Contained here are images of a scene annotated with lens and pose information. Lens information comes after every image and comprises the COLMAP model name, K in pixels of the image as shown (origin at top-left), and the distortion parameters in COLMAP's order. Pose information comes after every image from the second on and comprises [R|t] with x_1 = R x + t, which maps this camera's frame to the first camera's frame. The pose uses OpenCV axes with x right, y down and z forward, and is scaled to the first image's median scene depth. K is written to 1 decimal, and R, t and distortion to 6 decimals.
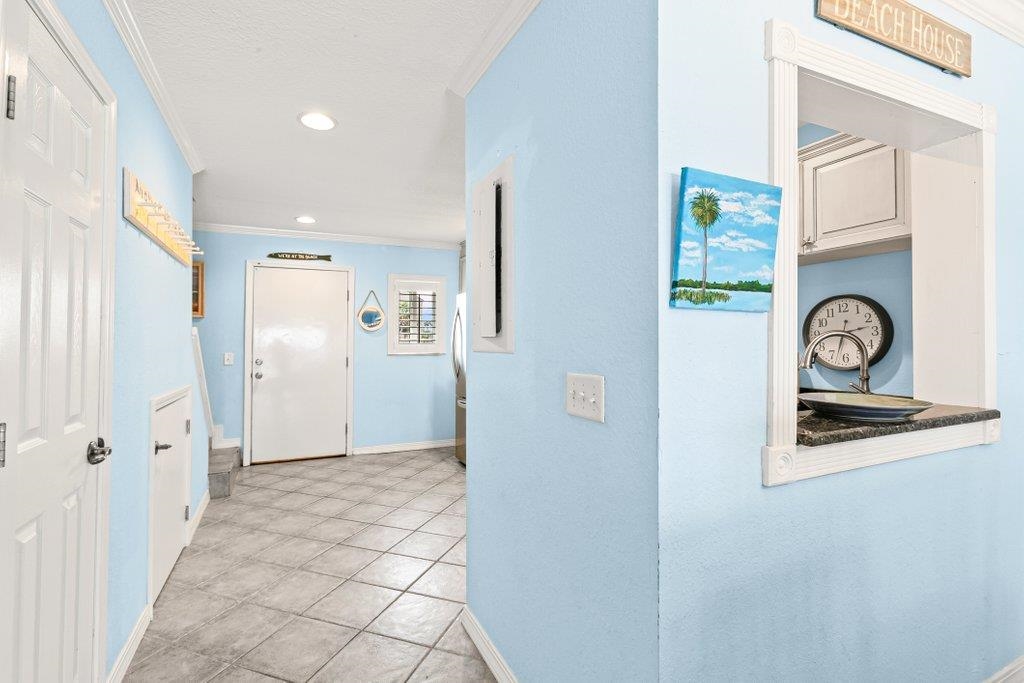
lens RADIAL K [[492.7, 0, 512.4], [0, 492.7, 338.2], [0, 0, 1]] dist [-0.003946, 0.003252]
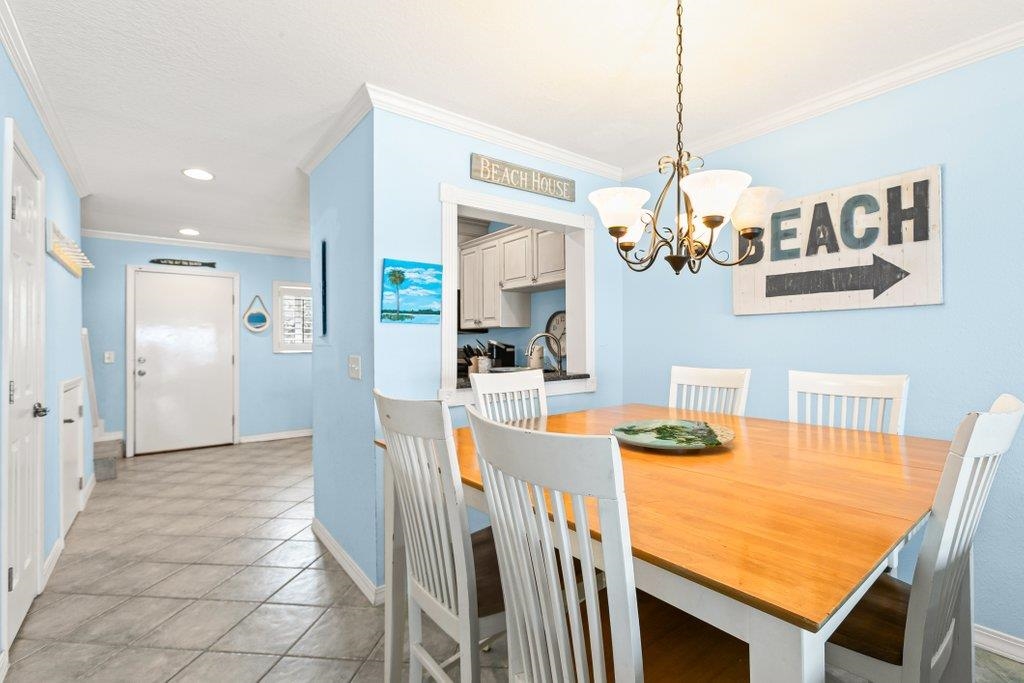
lens RADIAL K [[461.9, 0, 511.7], [0, 461.9, 348.6], [0, 0, 1]] dist [0.001655, 0.001247]
pose [[0.978025, -0.004313, 0.208444, 0.156568], [-0.000058, 0.999780, 0.020960, 0.003976], [-0.208488, -0.020512, 0.977810, -0.376800]]
